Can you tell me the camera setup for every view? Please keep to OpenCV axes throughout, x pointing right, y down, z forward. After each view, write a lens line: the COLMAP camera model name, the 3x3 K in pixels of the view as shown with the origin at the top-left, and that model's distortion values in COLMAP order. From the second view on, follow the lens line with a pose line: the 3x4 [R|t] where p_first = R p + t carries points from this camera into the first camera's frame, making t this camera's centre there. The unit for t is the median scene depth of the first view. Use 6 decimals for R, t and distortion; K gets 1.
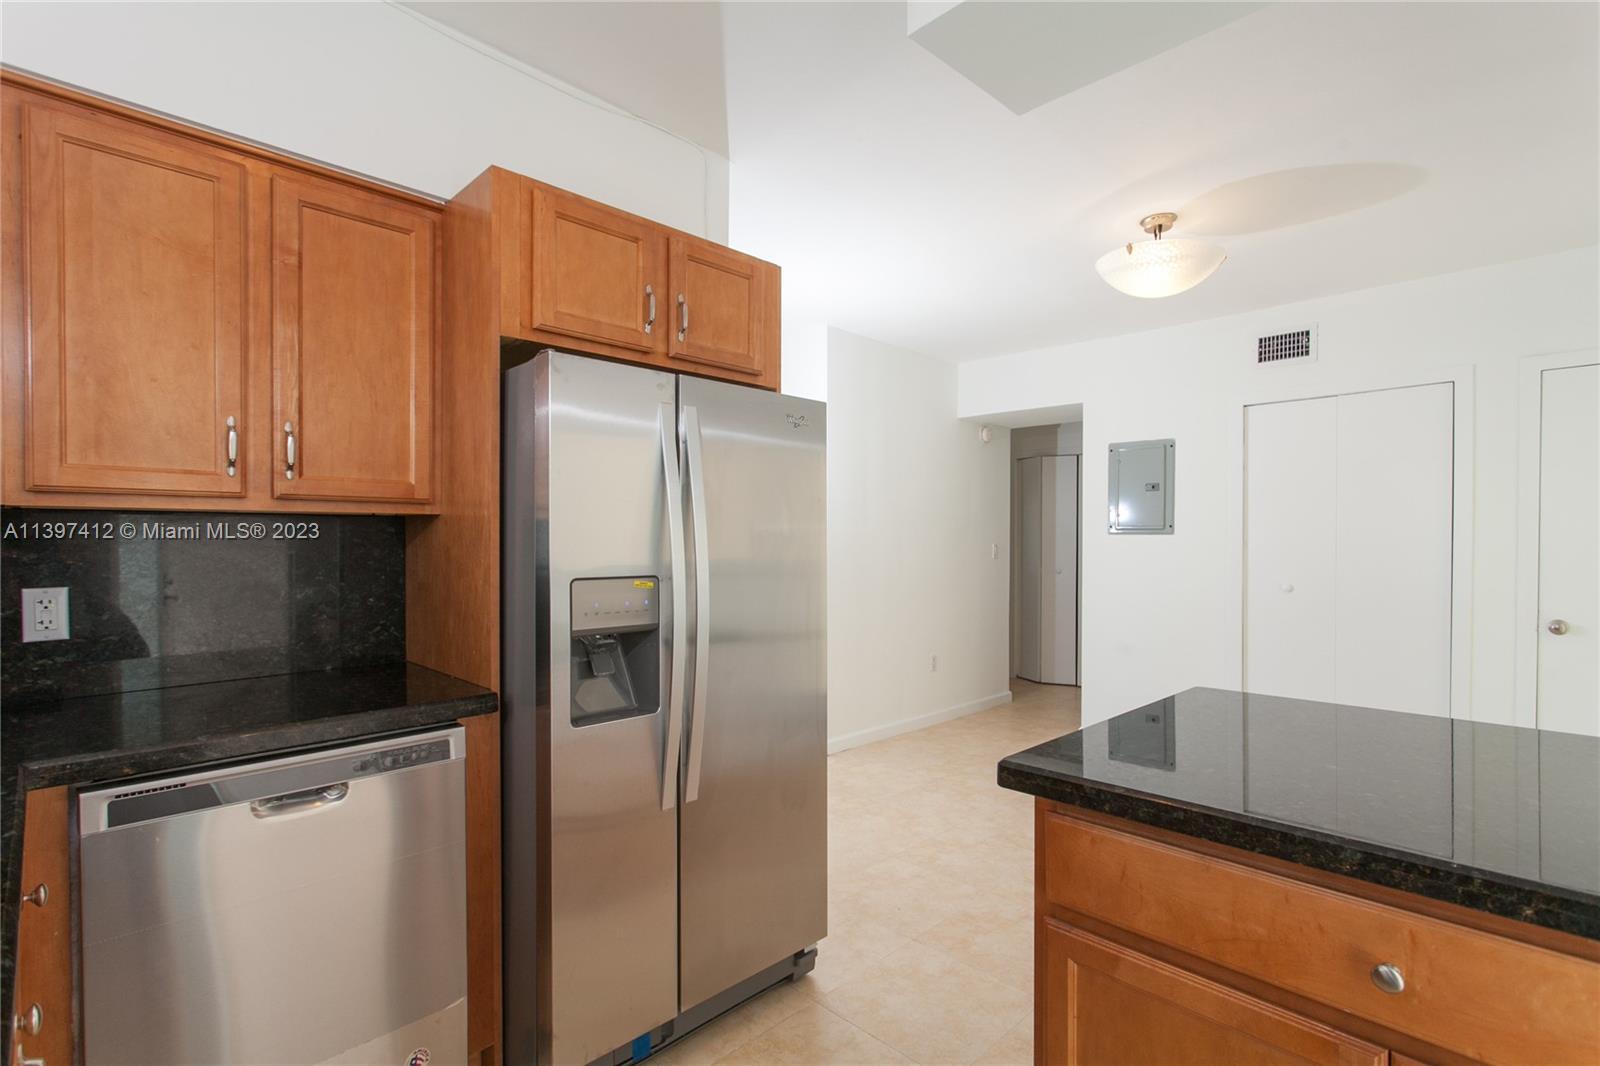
lens RADIAL K [[775.3, 0, 797.7], [0, 775.3, 544.0], [0, 0, 1]] dist [0.033008, -0.000299]
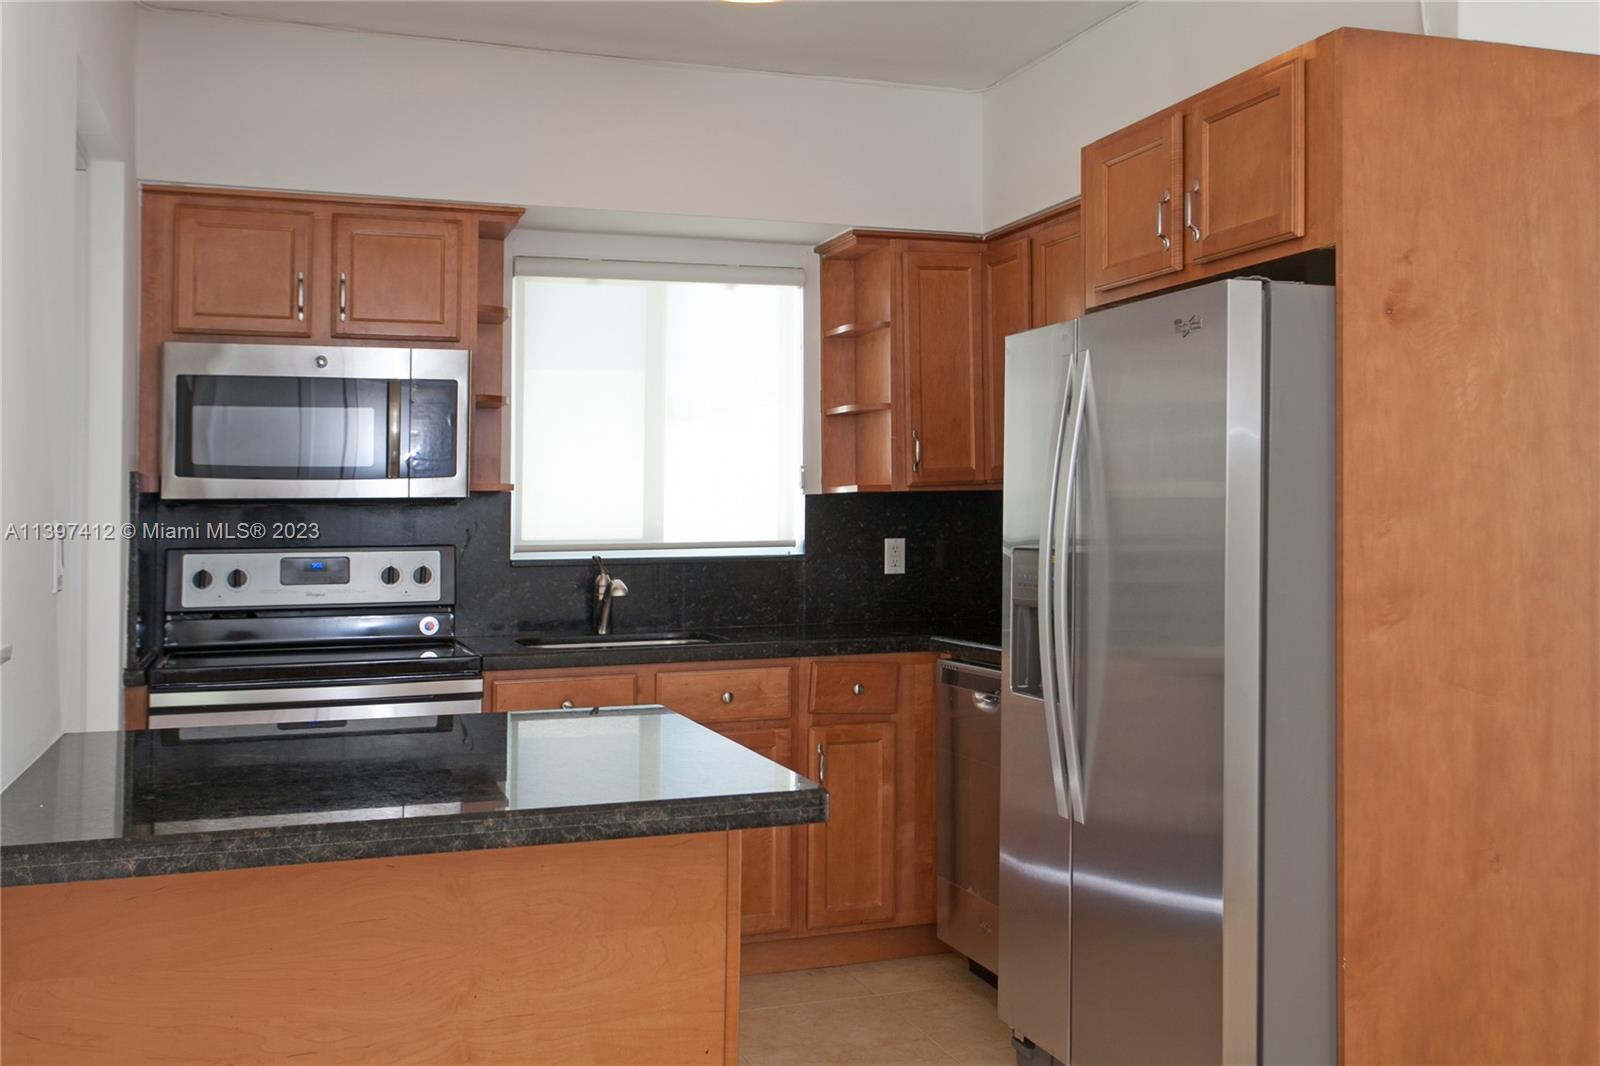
lens RADIAL K [[1491.8, 0, 800.2], [0, 1491.8, 517.9], [0, 0, 1]] dist [0.013449, 0.126526]
pose [[-0.414383, -0.008936, -0.910059, 1.288947], [-0.002876, 0.999960, -0.008509, 0.012126], [0.910098, -0.000909, -0.414392, 1.251140]]
